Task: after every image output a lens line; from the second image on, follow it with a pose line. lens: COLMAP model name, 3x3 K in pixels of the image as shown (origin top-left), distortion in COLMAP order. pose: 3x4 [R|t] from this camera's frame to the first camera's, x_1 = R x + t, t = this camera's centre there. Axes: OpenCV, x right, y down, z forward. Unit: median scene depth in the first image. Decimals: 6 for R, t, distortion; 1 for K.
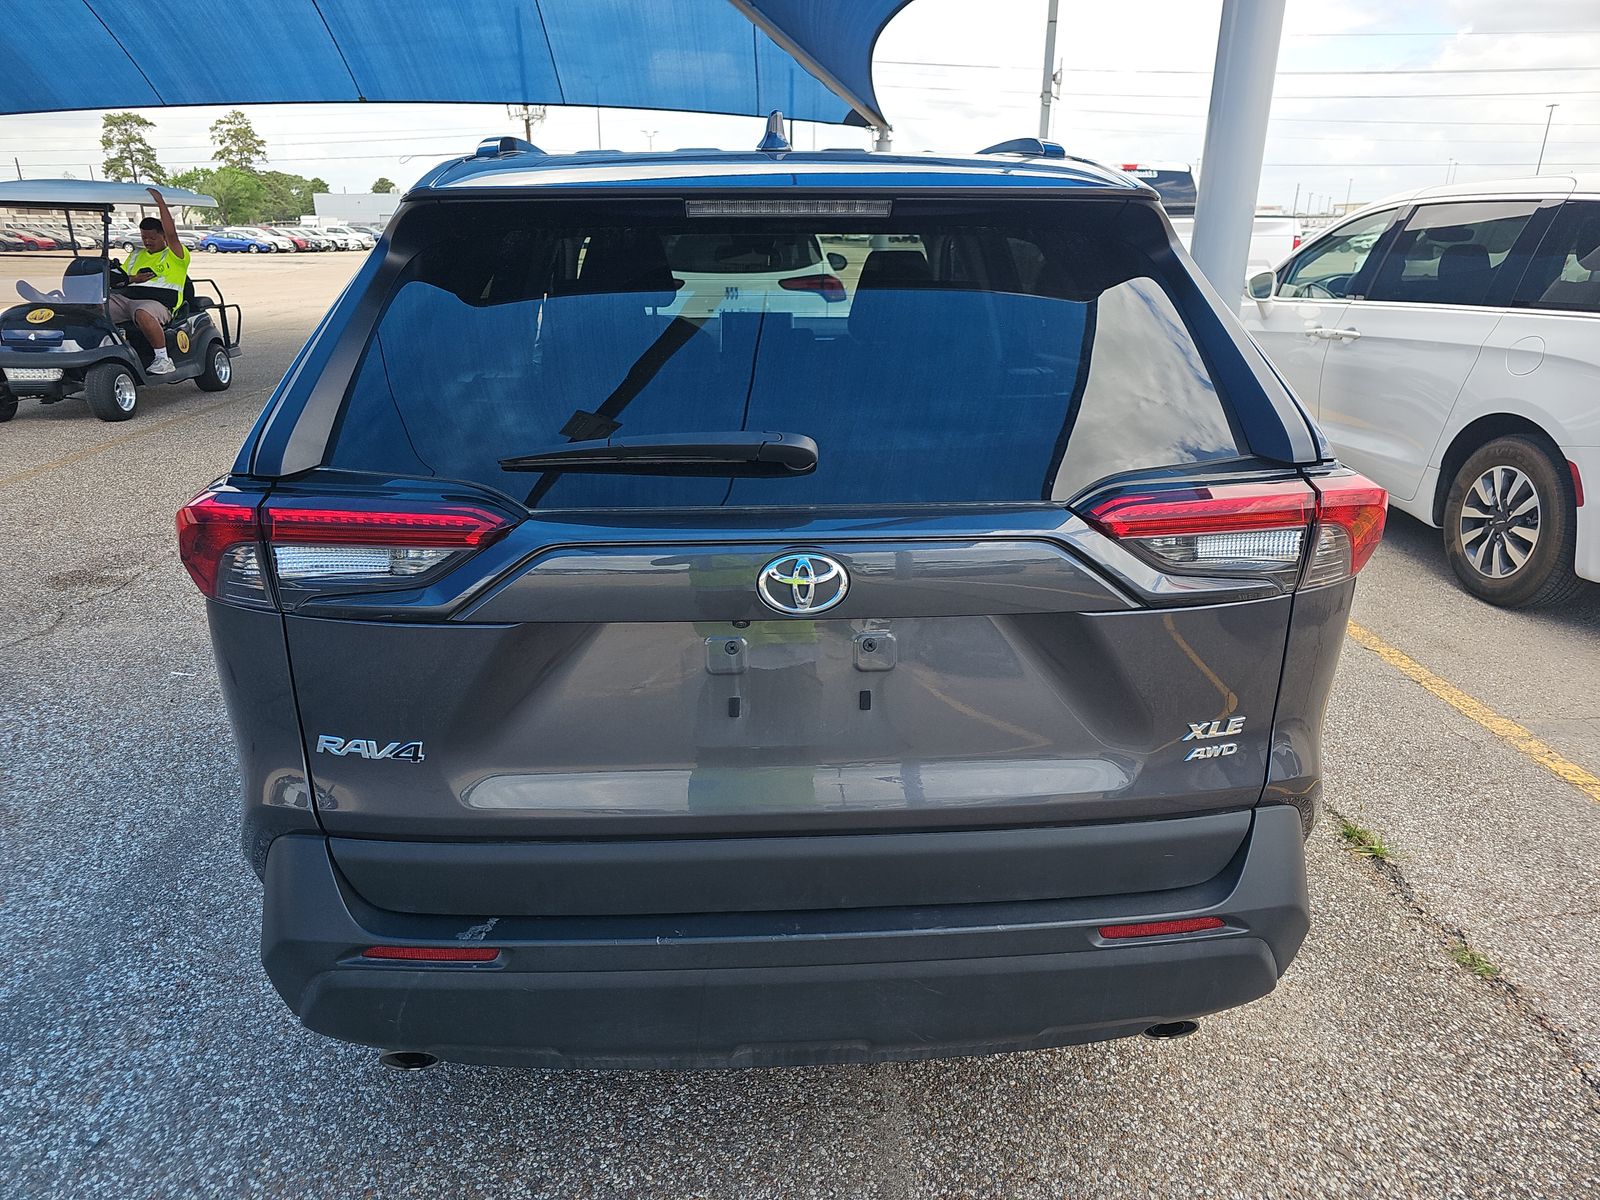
lens RADIAL K [[1065.9, 0, 794.1], [0, 1065.9, 610.9], [0, 0, 1]] dist [0.010071, -0.001935]
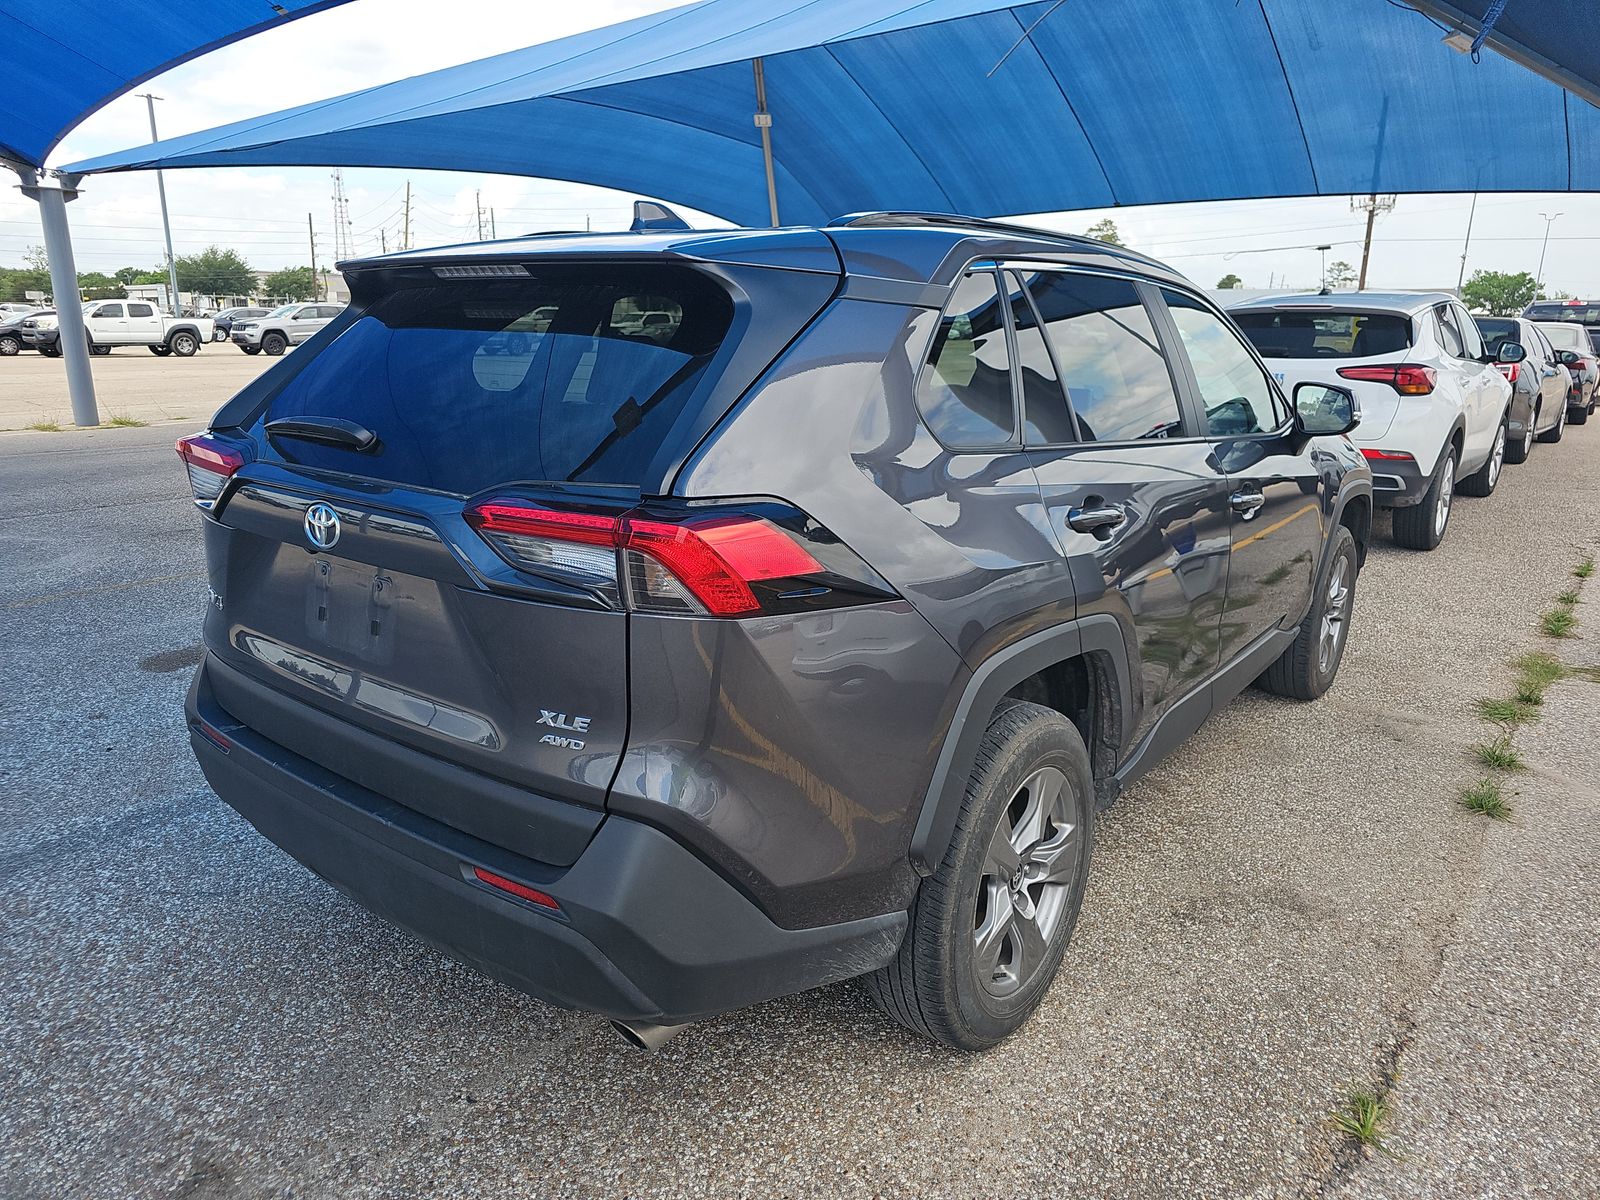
lens RADIAL K [[1065.9, 0, 804.4], [0, 1065.9, 586.5], [0, 0, 1]] dist [0.010071, -0.001935]
pose [[0.731743, 0.169555, -0.660154, 0.218485], [-0.235379, 0.971838, -0.011296, -0.012353], [0.639647, 0.163652, 0.751045, 0.051125]]
